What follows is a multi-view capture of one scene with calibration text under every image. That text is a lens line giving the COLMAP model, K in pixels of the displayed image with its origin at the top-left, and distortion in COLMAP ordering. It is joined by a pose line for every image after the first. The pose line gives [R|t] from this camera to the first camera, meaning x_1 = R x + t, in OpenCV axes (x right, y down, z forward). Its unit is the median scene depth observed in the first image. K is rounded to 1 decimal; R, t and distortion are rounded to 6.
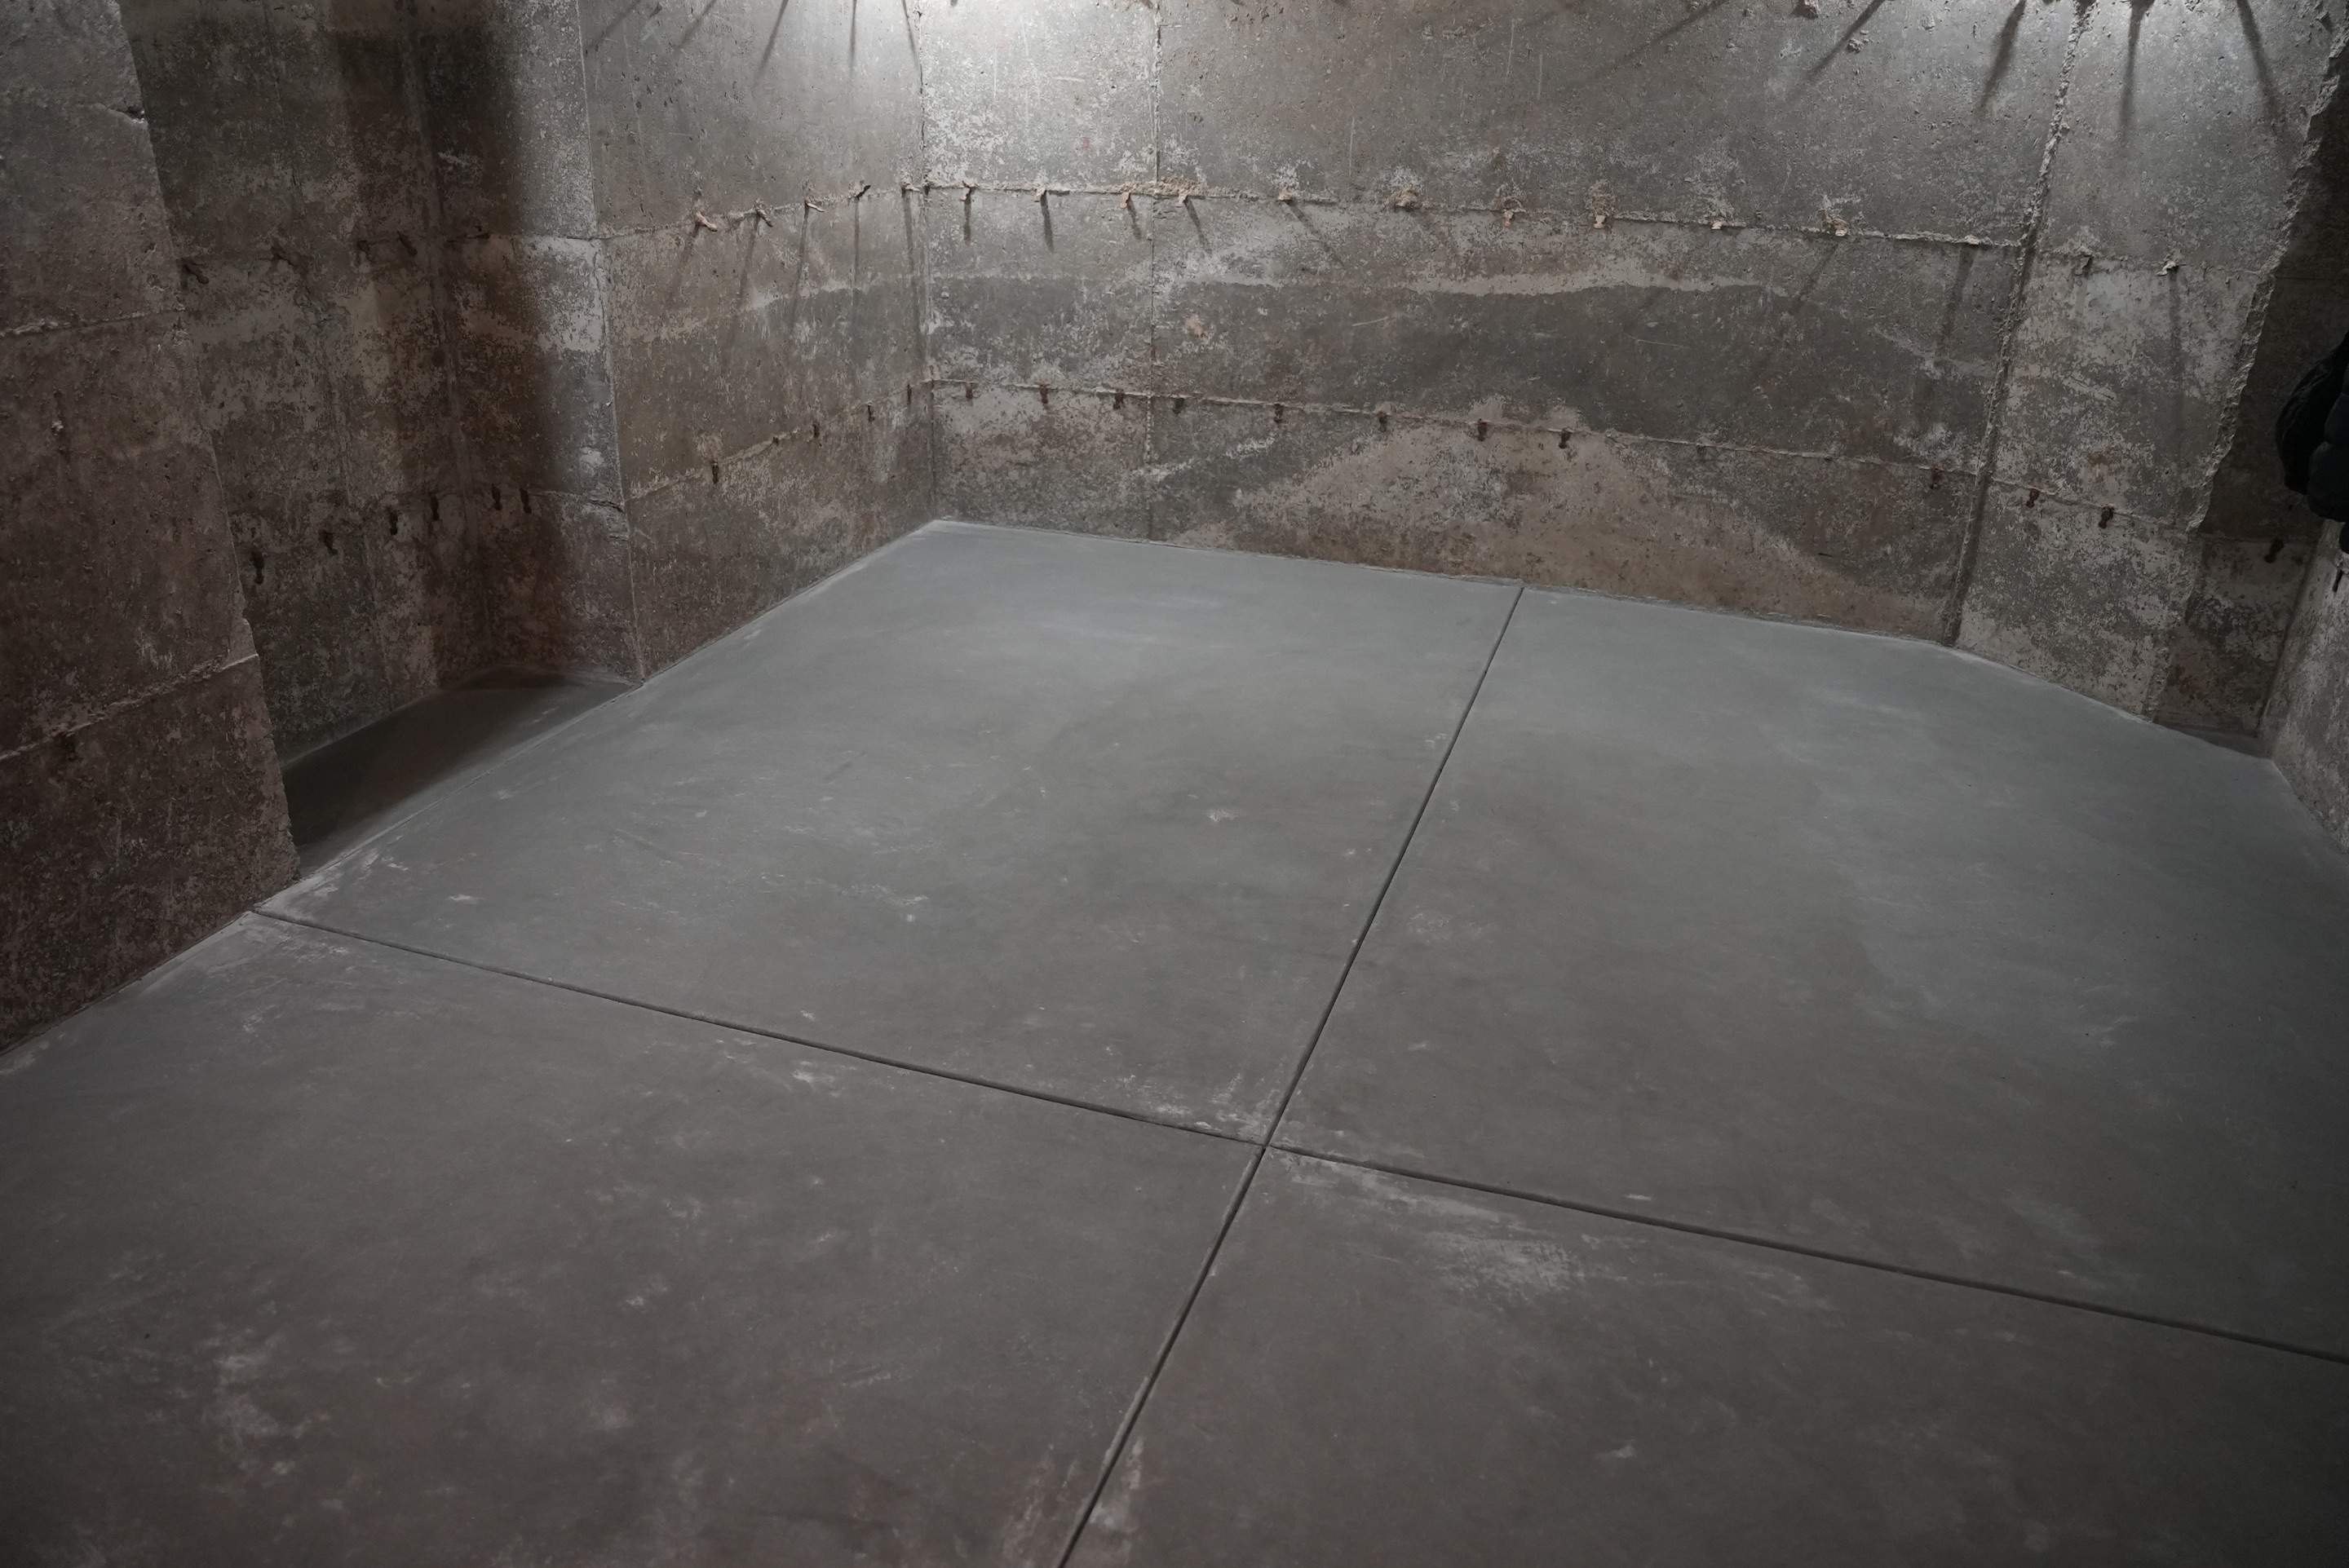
lens RADIAL K [[1622.6, 0, 1173.6], [0, 1622.6, 799.5], [0, 0, 1]] dist [-0.176051, 0.130298]
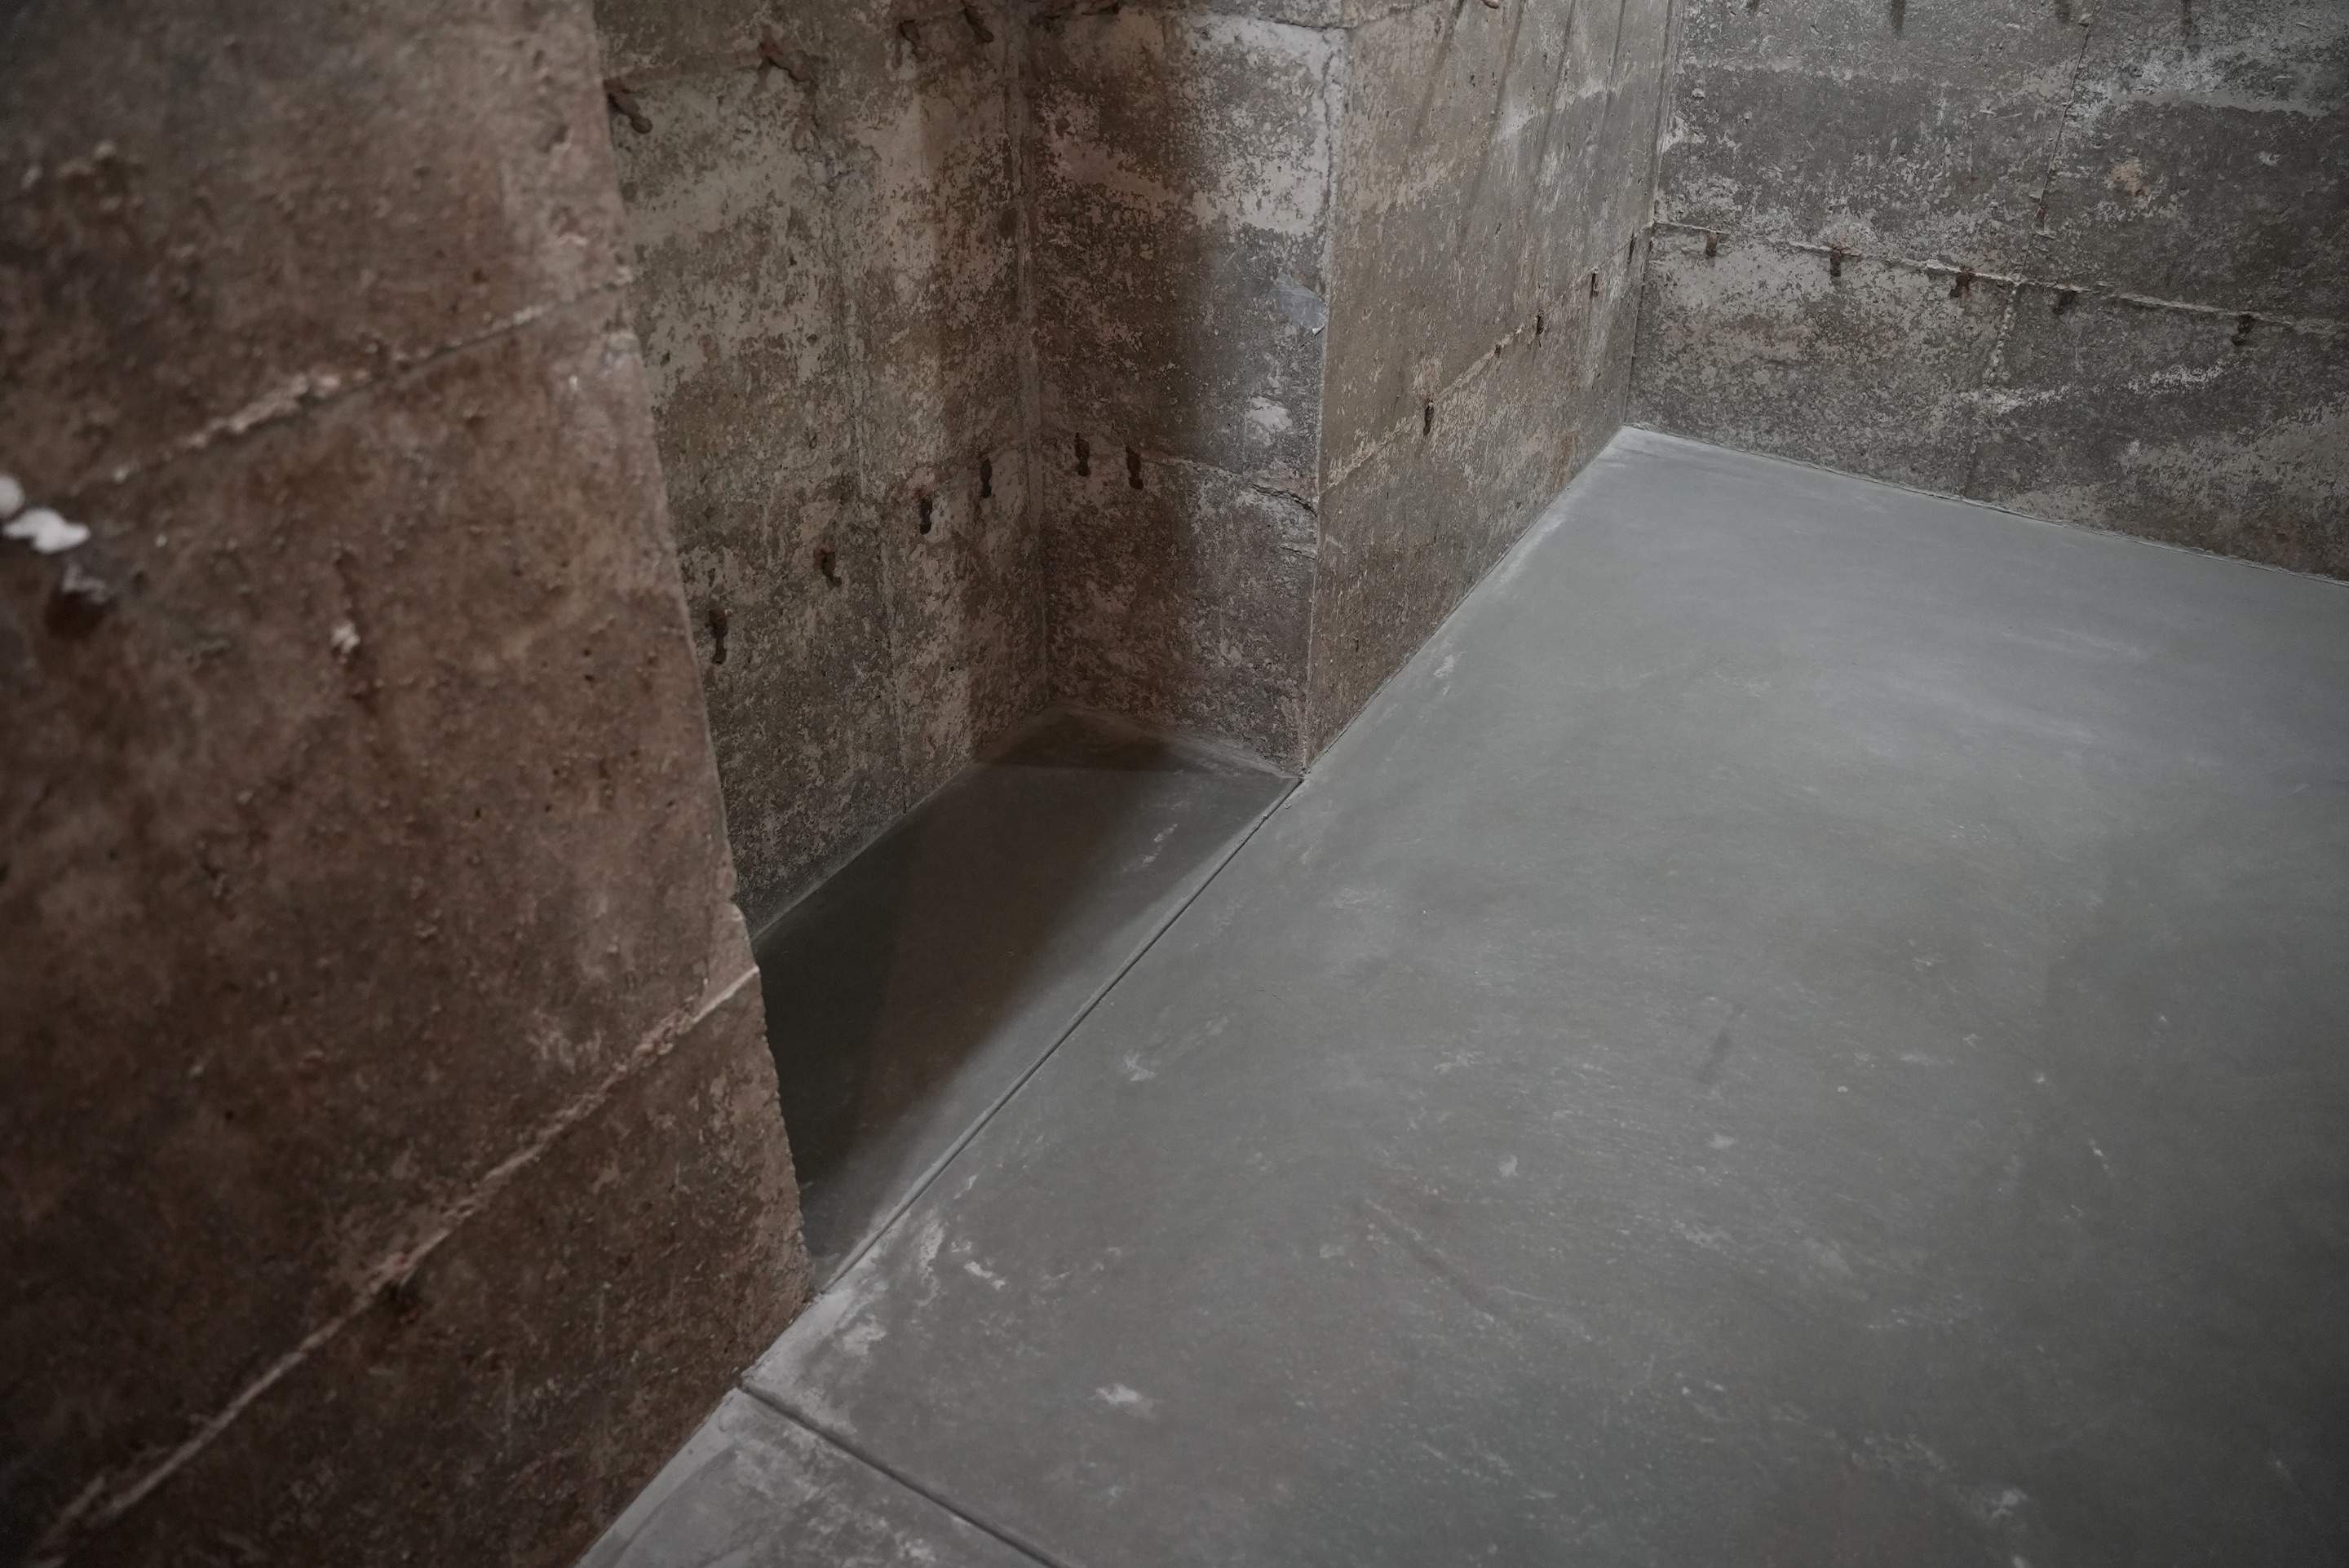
lens RADIAL K [[1622.6, 0, 1189.0], [0, 1622.6, 795.6], [0, 0, 1]] dist [-0.176051, 0.130298]
pose [[0.979487, 0.098728, -0.175665, -0.294897], [-0.067209, 0.981895, 0.177100, -0.191605], [0.189969, -0.161661, 0.968389, 0.429827]]
